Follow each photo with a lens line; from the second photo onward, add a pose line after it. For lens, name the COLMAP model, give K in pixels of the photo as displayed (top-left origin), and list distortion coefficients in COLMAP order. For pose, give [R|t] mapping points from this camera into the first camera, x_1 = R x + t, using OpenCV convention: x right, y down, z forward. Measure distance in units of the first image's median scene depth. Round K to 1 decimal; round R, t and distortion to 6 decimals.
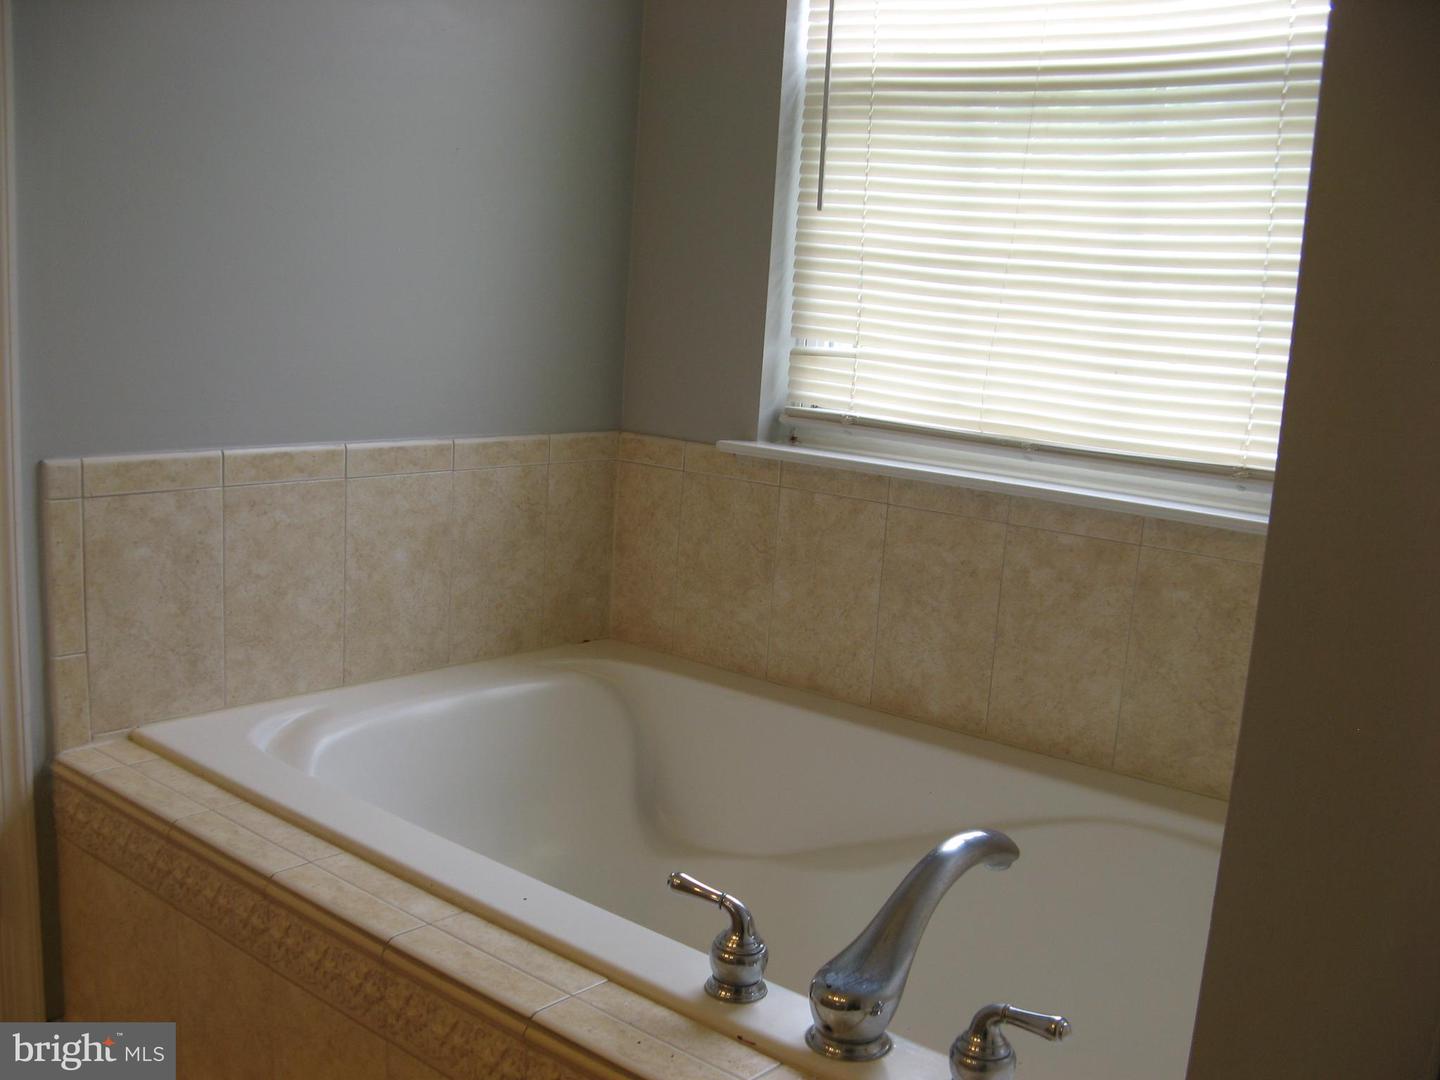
lens RADIAL K [[1475.5, 0, 722.2], [0, 1475.5, 582.6], [0, 0, 1]] dist [-0.187437, 0.207590]
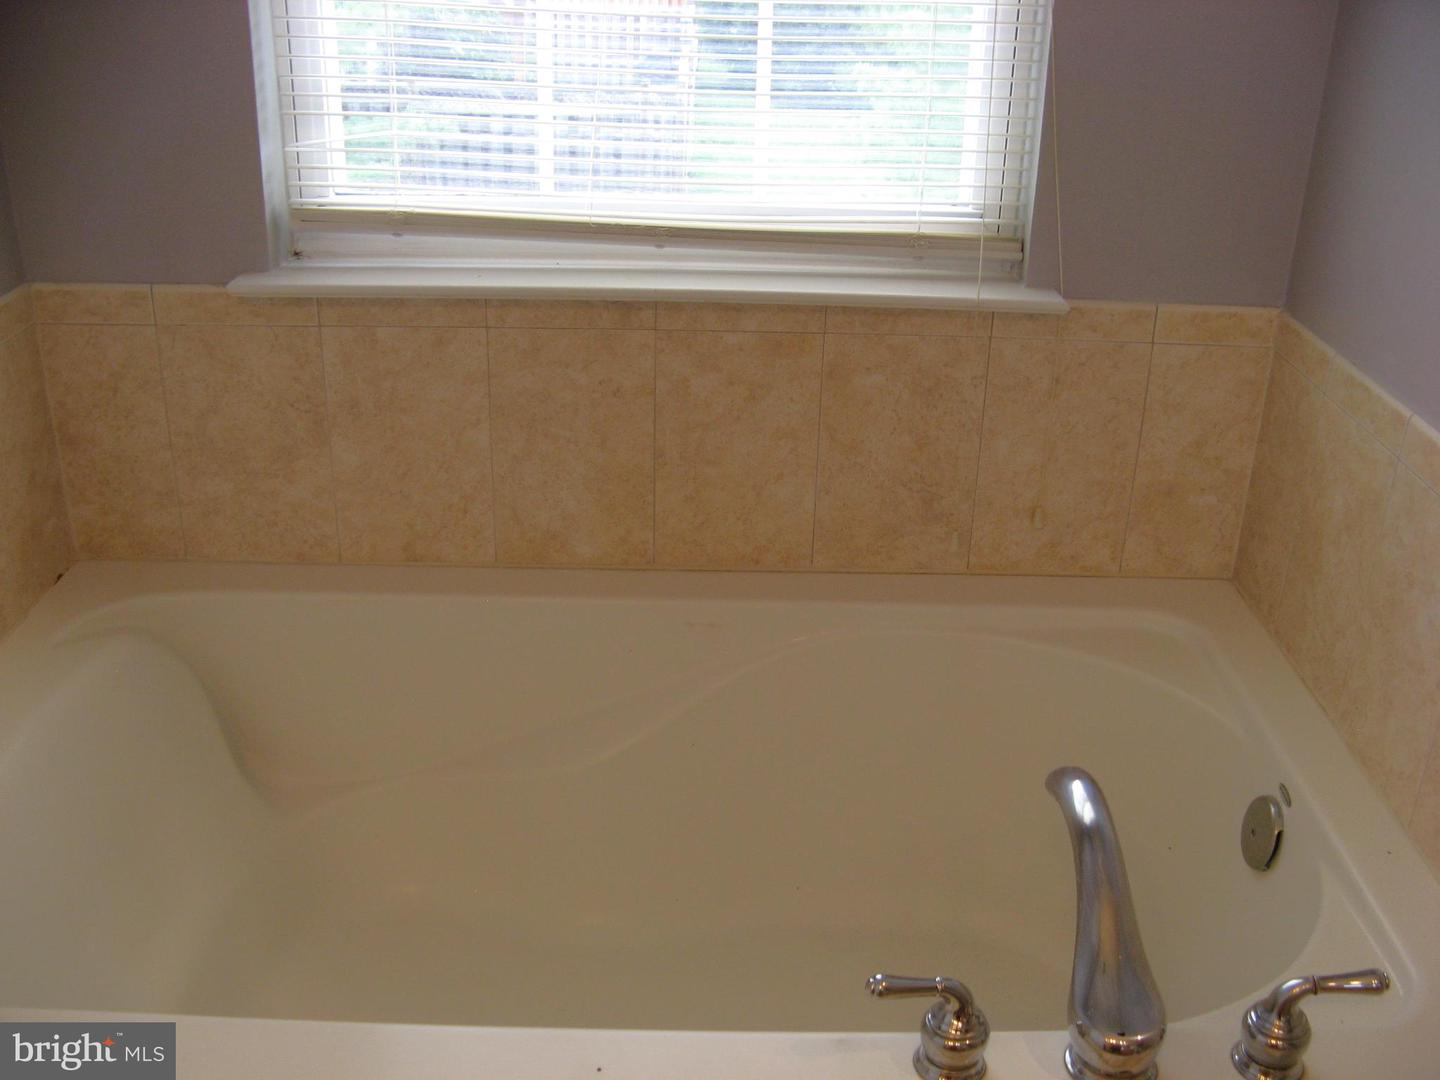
lens RADIAL K [[1475.5, 0, 722.2], [0, 1475.5, 582.6], [0, 0, 1]] dist [-0.187437, 0.207590]
pose [[0.751580, -0.297397, 0.588798, -0.320054], [0.145766, 0.945413, 0.291456, -0.141546], [-0.643335, -0.133226, 0.753903, 0.291436]]
